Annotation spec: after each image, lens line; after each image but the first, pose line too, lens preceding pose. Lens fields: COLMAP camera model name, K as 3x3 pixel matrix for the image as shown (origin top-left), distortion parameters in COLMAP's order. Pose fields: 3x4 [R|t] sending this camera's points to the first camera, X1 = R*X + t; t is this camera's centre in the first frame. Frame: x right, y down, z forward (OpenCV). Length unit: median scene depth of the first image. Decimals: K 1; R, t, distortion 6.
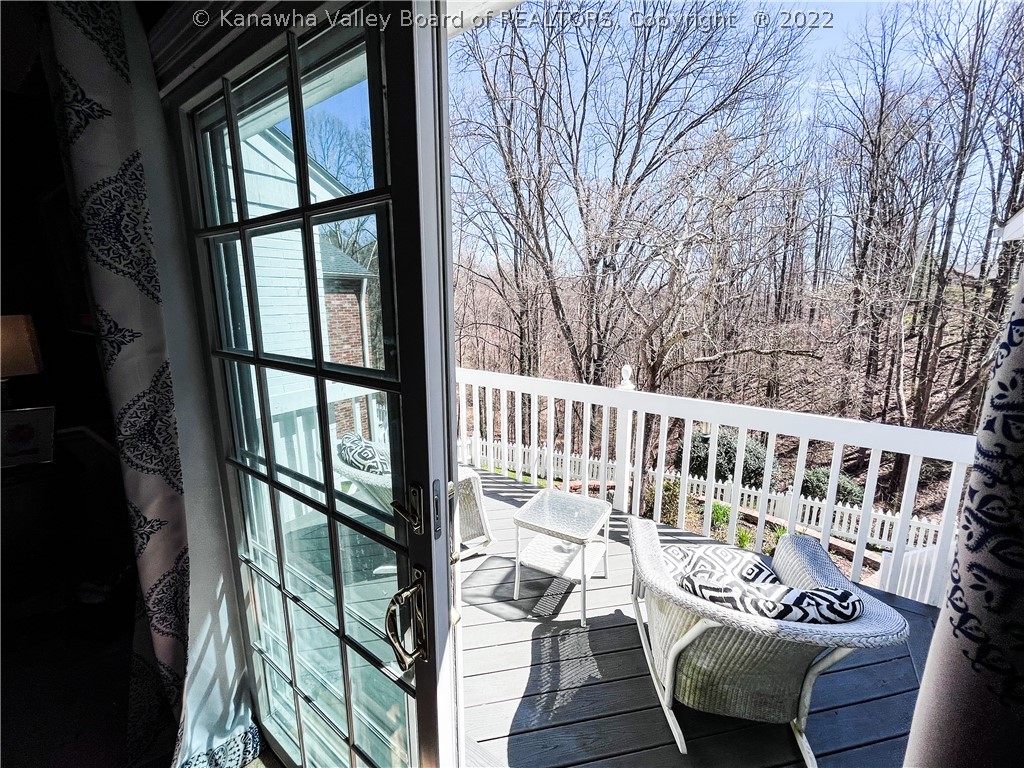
lens RADIAL K [[412.8, 0, 509.9], [0, 412.8, 381.7], [0, 0, 1]] dist [0.001514, -0.000835]
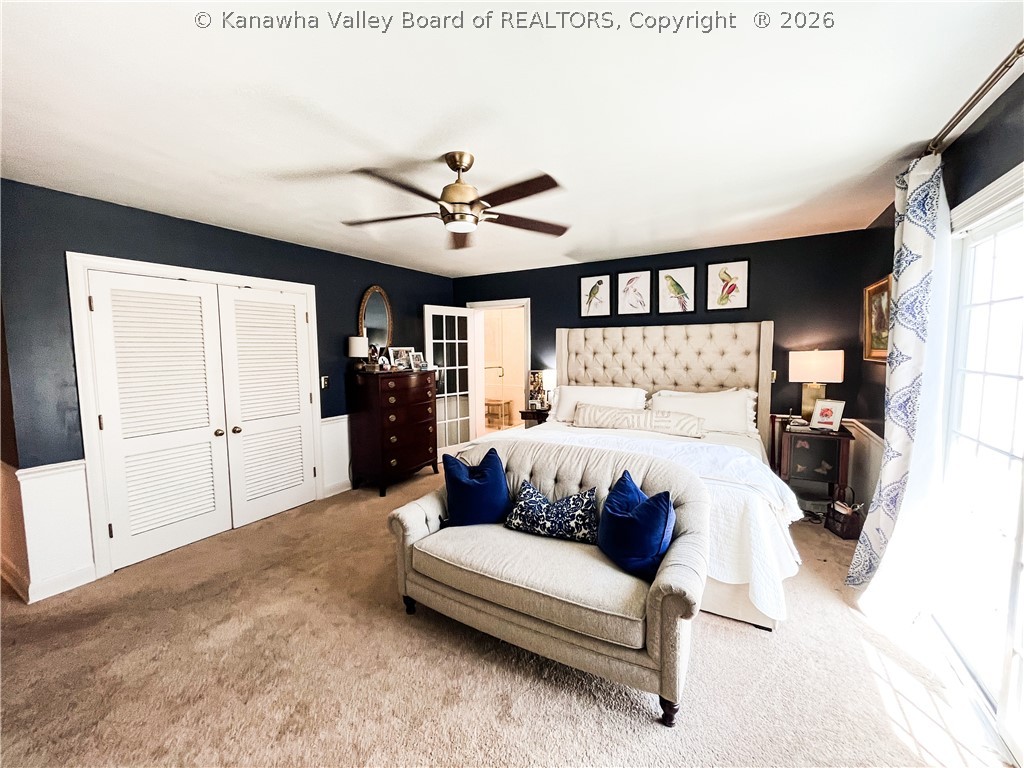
lens RADIAL K [[412.8, 0, 509.7], [0, 412.8, 381.4], [0, 0, 1]] dist [0.001514, -0.000835]
pose [[0.093642, 0.081591, -0.992257, 0.120776], [-0.173319, 0.982755, 0.064453, 0.026806], [0.980404, 0.165941, 0.106169, -0.144682]]
